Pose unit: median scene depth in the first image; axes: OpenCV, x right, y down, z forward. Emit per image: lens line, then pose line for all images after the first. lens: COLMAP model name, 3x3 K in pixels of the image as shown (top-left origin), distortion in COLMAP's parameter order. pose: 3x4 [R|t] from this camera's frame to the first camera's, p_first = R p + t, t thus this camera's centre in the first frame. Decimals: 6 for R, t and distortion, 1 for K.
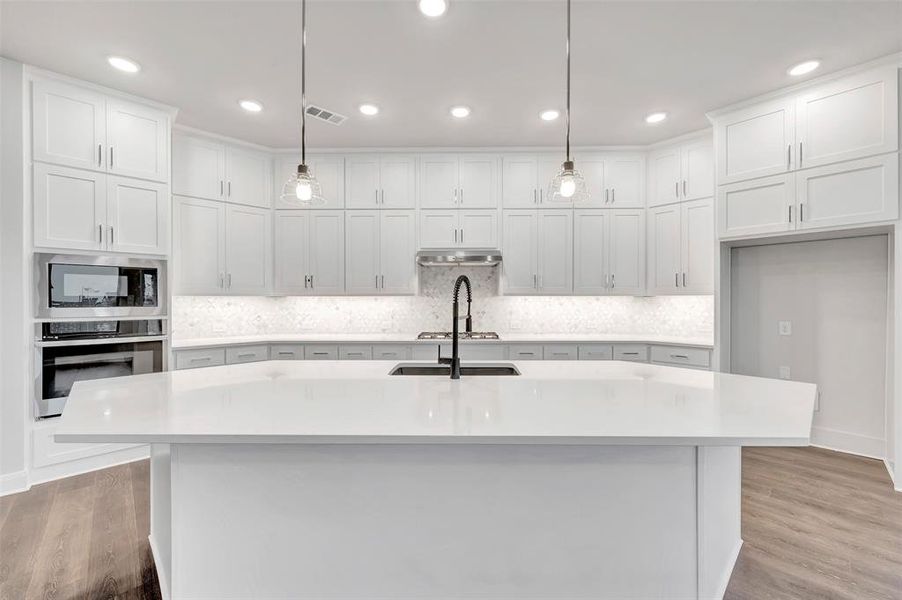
lens RADIAL K [[357.0, 0, 455.7], [0, 357.0, 300.9], [0, 0, 1]] dist [0.001815, -0.001077]
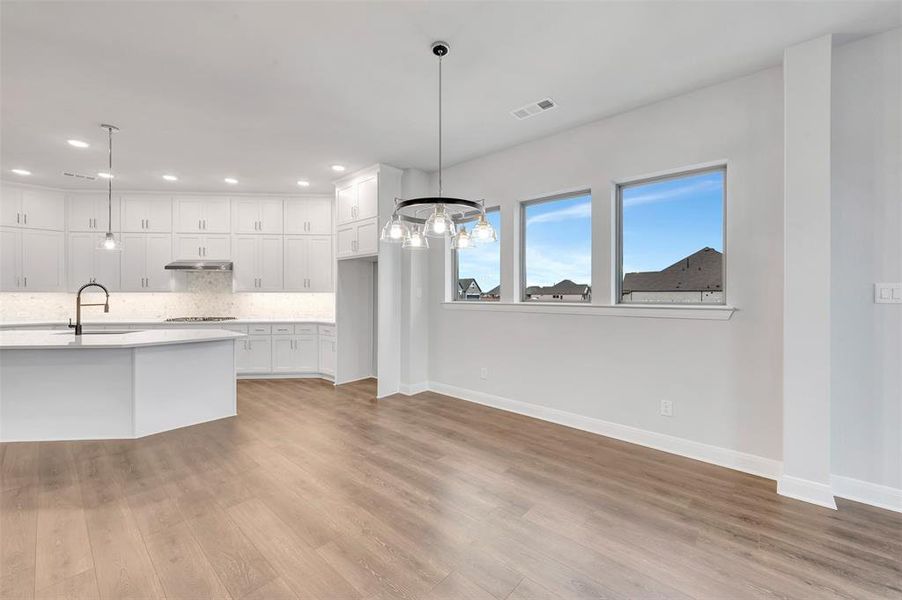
lens RADIAL K [[357.0, 0, 455.7], [0, 357.0, 295.5], [0, 0, 1]] dist [0.001815, -0.001077]
pose [[0.996240, 0.001032, 0.086625, 1.058762], [-0.001141, 0.999999, 0.001210, -0.005086], [-0.086623, -0.001304, 0.996240, -0.642952]]
